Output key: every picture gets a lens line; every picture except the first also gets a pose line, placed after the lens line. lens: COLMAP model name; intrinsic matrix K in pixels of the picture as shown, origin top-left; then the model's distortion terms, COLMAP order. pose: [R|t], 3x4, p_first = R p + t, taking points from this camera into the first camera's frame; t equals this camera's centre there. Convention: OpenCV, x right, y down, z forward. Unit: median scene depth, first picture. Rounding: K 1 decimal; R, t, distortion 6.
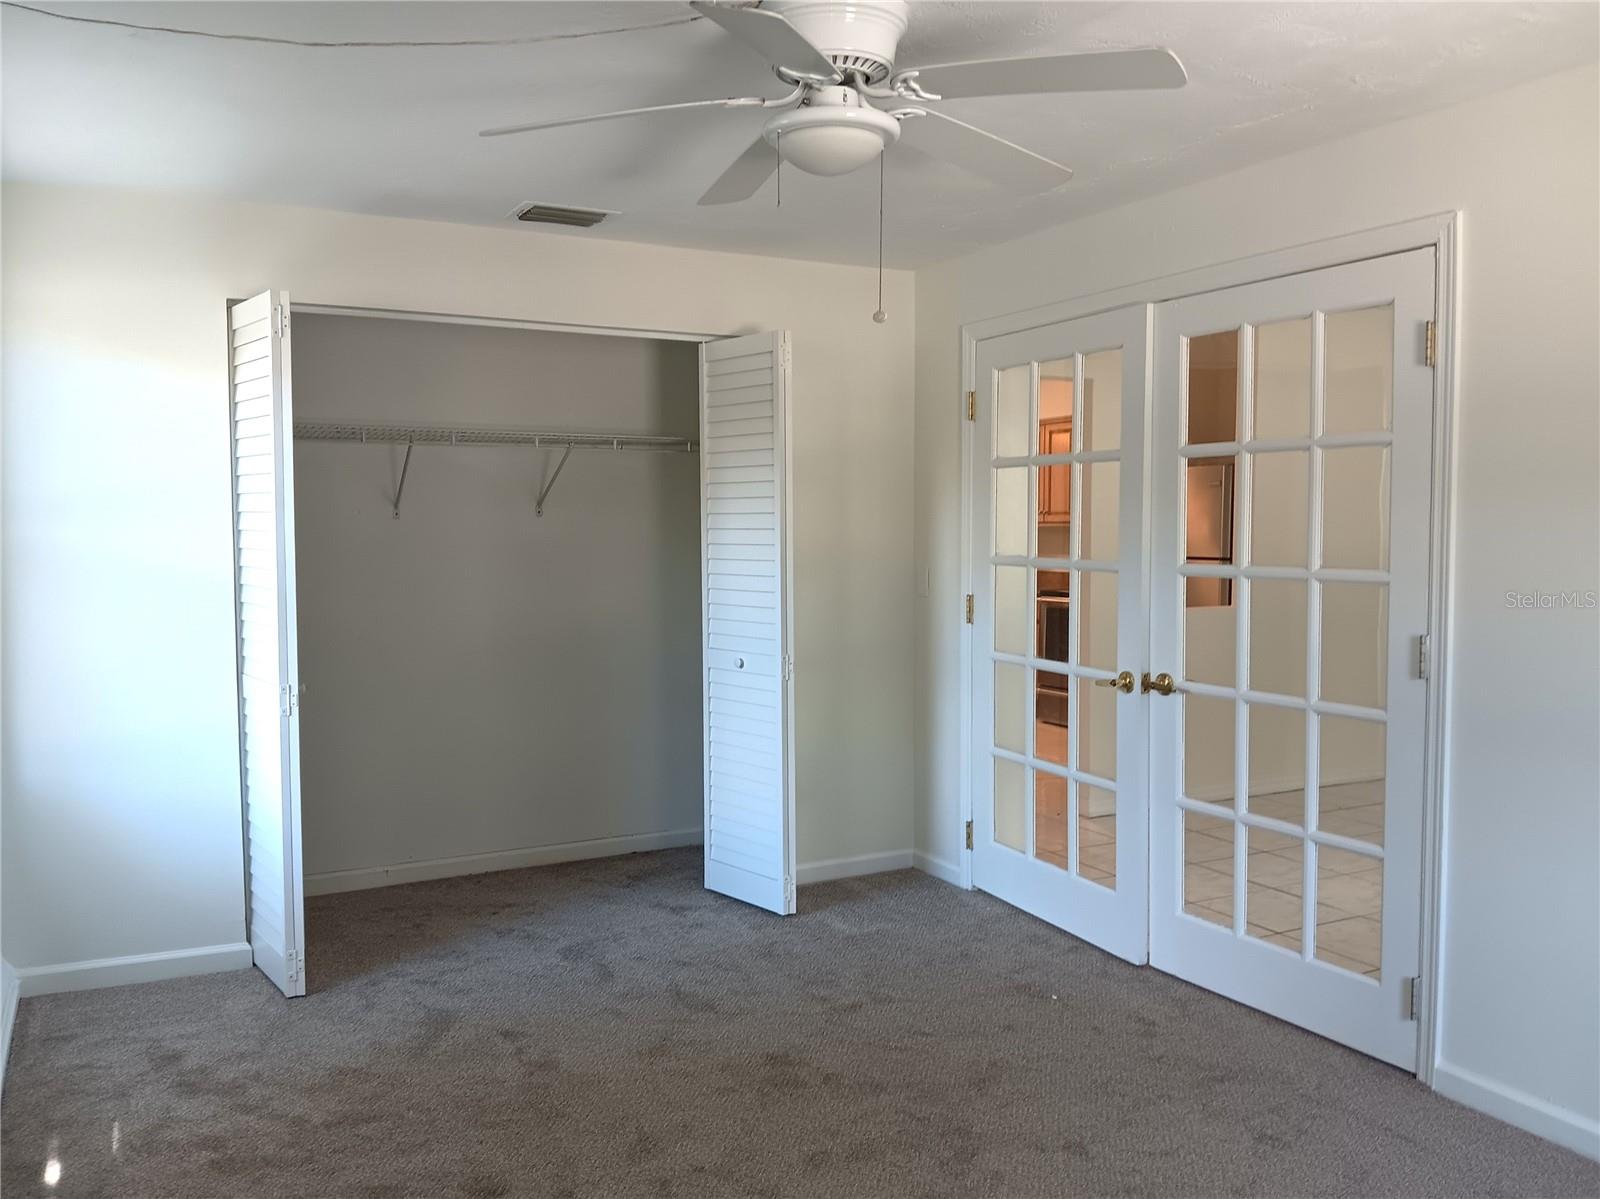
lens RADIAL K [[1258.1, 0, 798.2], [0, 1258.1, 596.8], [0, 0, 1]] dist [0.096530, -0.146636]
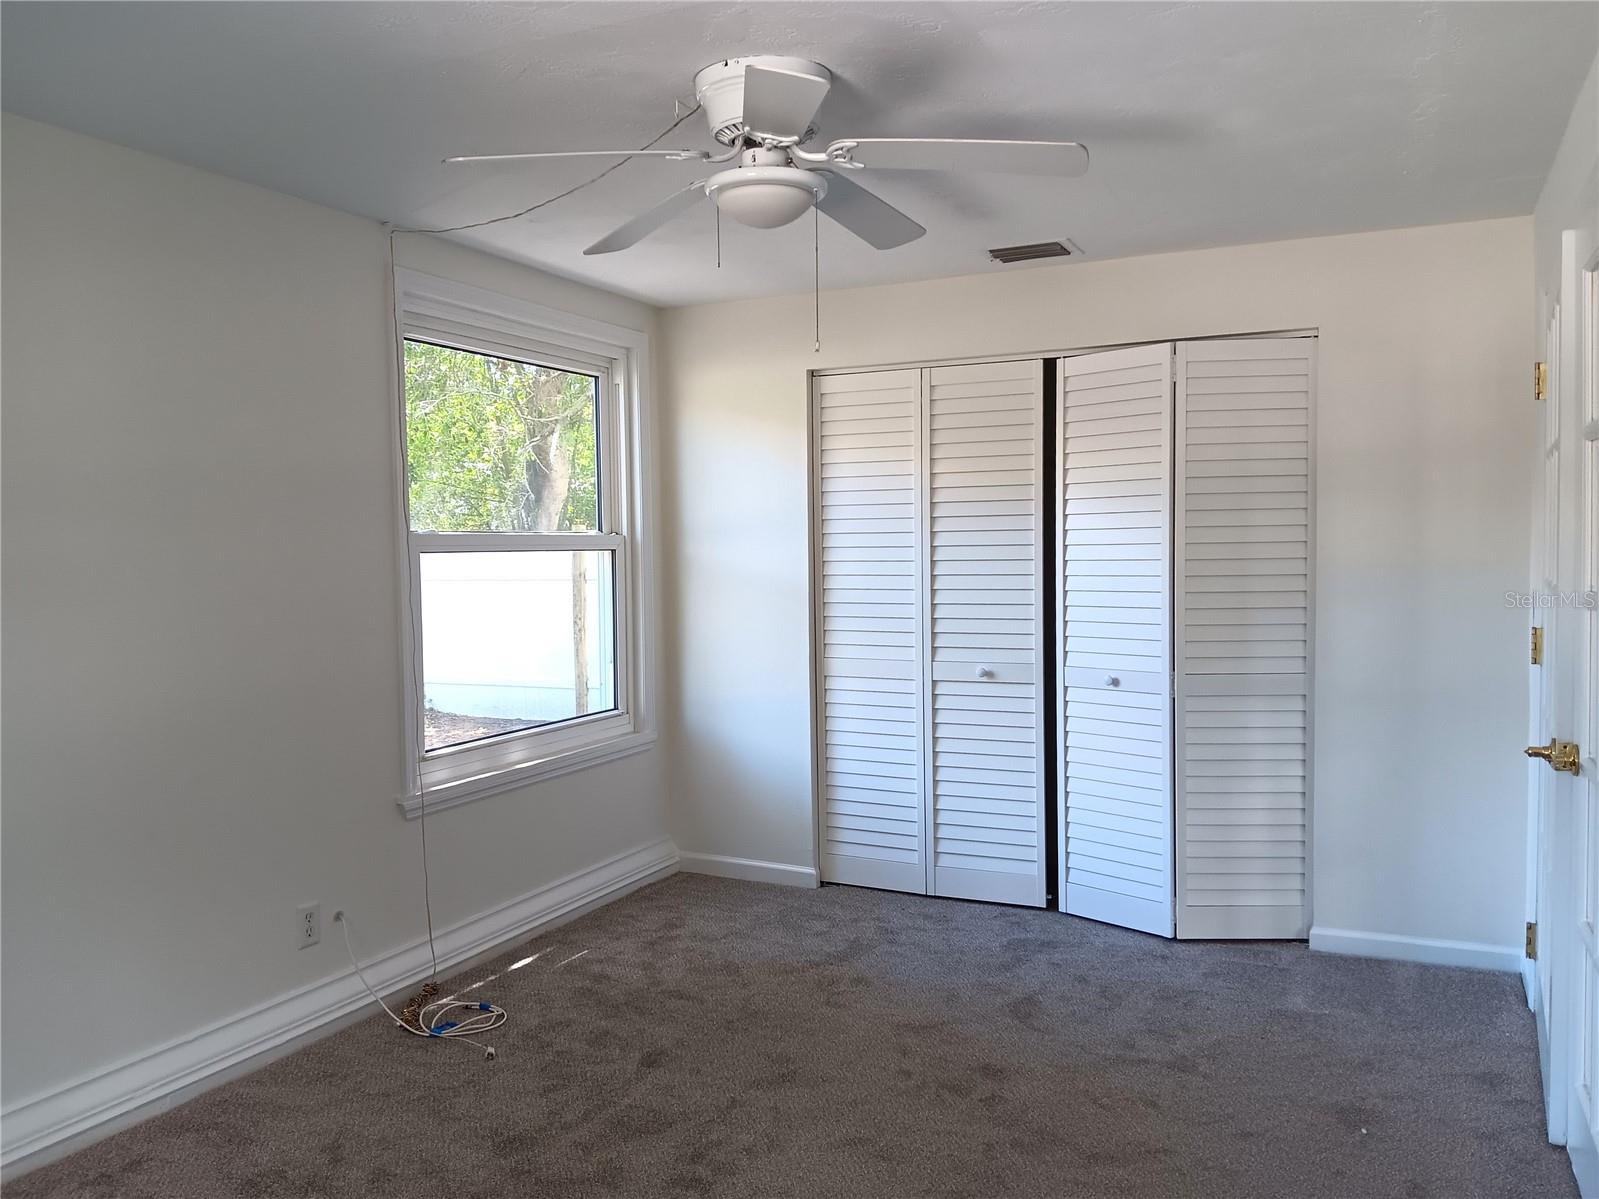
lens RADIAL K [[1232.5, 0, 800.4], [0, 1232.5, 600.2], [0, 0, 1]] dist [0.104430, -0.167797]
pose [[0.624078, 0.030327, -0.780774, 0.559281], [-0.036086, 0.999299, 0.009971, -0.011898], [0.780529, 0.021952, 0.624735, 0.219690]]
